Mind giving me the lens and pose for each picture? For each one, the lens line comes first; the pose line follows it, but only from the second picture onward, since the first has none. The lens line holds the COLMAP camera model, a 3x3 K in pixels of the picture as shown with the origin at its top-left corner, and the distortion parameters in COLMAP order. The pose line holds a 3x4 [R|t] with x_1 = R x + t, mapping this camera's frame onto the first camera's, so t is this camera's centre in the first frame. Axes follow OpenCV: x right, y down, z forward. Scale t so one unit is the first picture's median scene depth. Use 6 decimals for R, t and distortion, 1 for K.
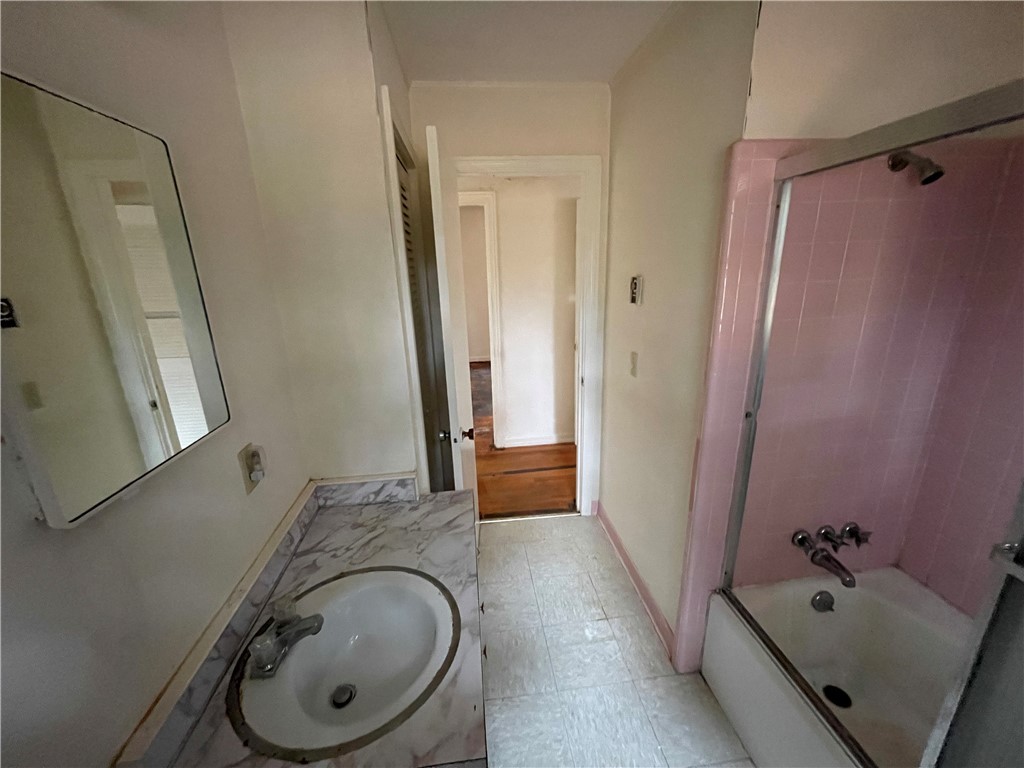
lens RADIAL K [[413.2, 0, 509.5], [0, 413.2, 385.8], [0, 0, 1]] dist [0.001094, -0.000128]
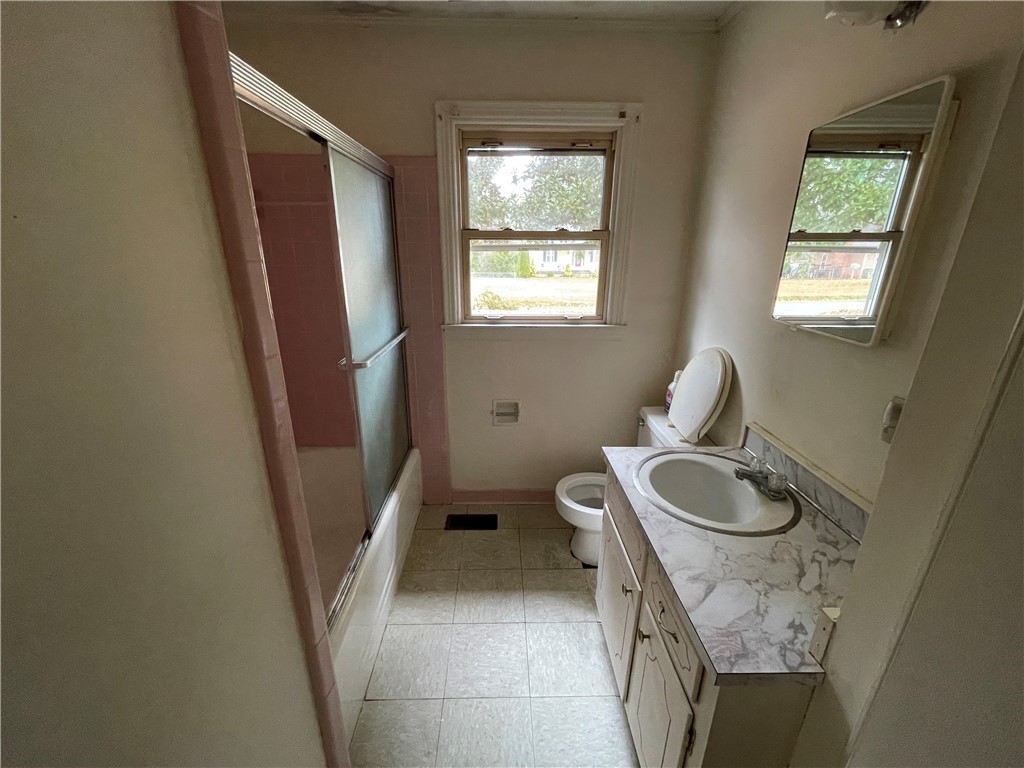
lens RADIAL K [[413.2, 0, 509.5], [0, 413.2, 385.8], [0, 0, 1]] dist [0.001094, -0.000128]
pose [[-0.995573, -0.007738, 0.093671, 0.126140], [0.047100, 0.821371, 0.568446, -0.355070], [-0.081337, 0.570342, -0.817371, 1.443364]]
